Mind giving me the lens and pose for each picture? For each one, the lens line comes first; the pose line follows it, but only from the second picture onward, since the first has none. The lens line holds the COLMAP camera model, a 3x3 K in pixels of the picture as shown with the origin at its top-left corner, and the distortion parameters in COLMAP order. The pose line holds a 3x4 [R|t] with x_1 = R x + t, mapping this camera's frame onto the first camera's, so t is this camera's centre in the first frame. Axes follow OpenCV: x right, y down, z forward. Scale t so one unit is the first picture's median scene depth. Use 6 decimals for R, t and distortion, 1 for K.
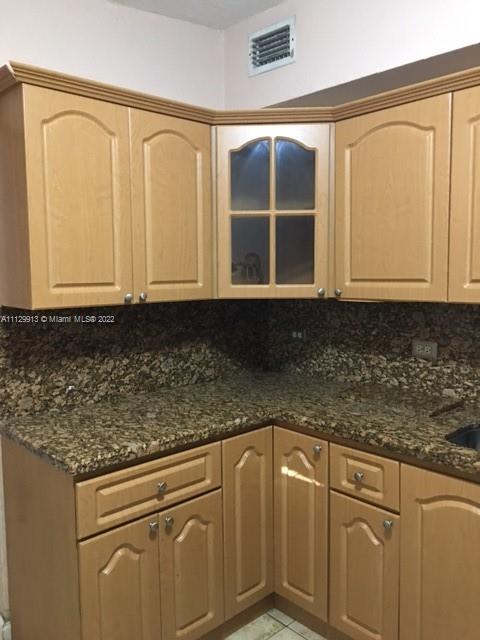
lens RADIAL K [[545.9, 0, 235.4], [0, 545.9, 317.6], [0, 0, 1]] dist [0.070841, -0.075549]
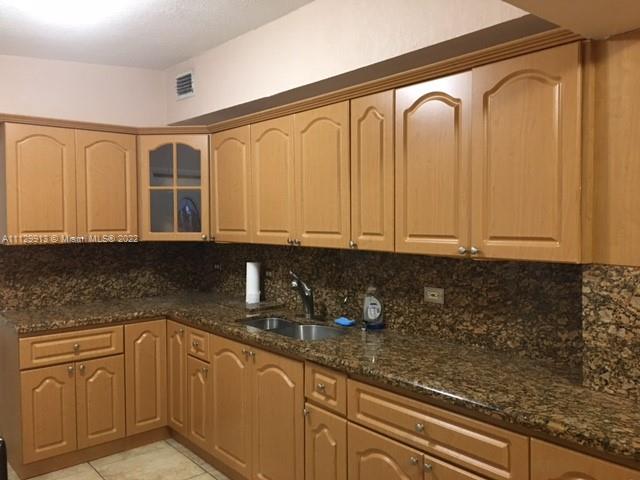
lens RADIAL K [[545.9, 0, 321.5], [0, 545.9, 237.0], [0, 0, 1]] dist [0.070841, -0.075549]
pose [[0.998878, 0.006549, -0.046902, 0.598916], [-0.009180, 0.998383, -0.056100, 0.041363], [0.046459, 0.056468, 0.997323, -0.609734]]
